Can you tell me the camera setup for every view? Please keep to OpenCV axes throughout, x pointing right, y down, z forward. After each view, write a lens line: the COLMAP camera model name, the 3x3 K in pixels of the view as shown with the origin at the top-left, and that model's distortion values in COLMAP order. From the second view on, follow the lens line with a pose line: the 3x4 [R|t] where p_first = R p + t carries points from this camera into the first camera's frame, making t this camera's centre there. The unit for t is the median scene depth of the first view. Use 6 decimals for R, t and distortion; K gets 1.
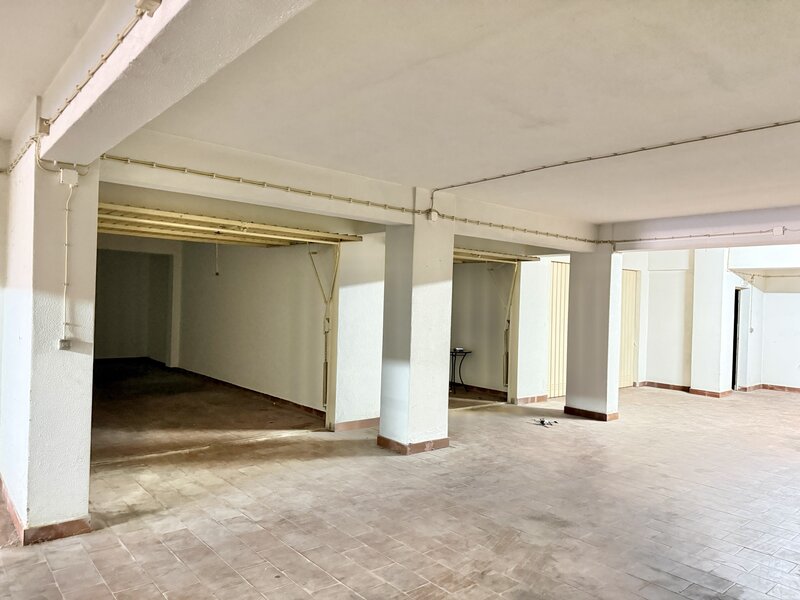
lens RADIAL K [[566.1, 0, 406.6], [0, 566.1, 299.9], [0, 0, 1]] dist [0.057182, -0.086417]
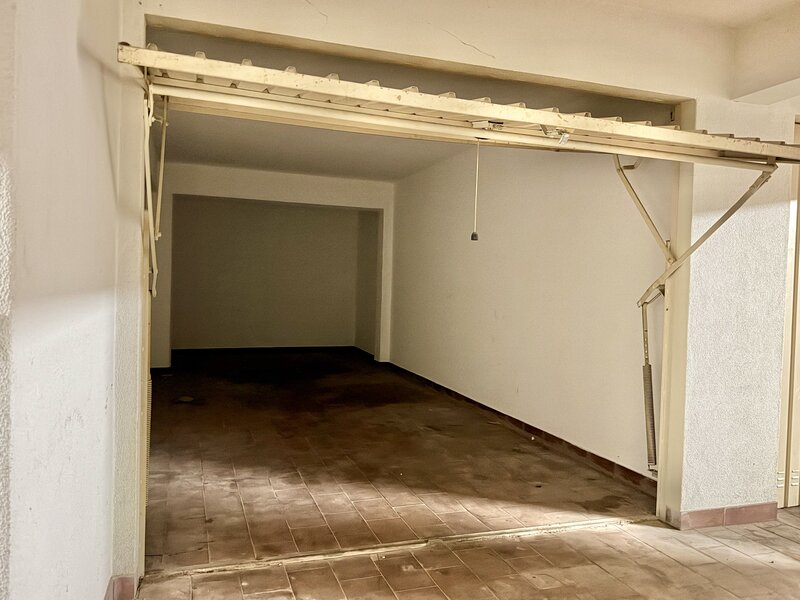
lens RADIAL K [[679.1, 0, 406.1], [0, 679.1, 300.6], [0, 0, 1]] dist [-0.015844, -0.008128]
pose [[0.933004, 0.014712, -0.359564, -0.155494], [-0.005683, 0.999642, 0.026155, 0.035791], [0.359820, -0.022359, 0.932754, 0.455416]]
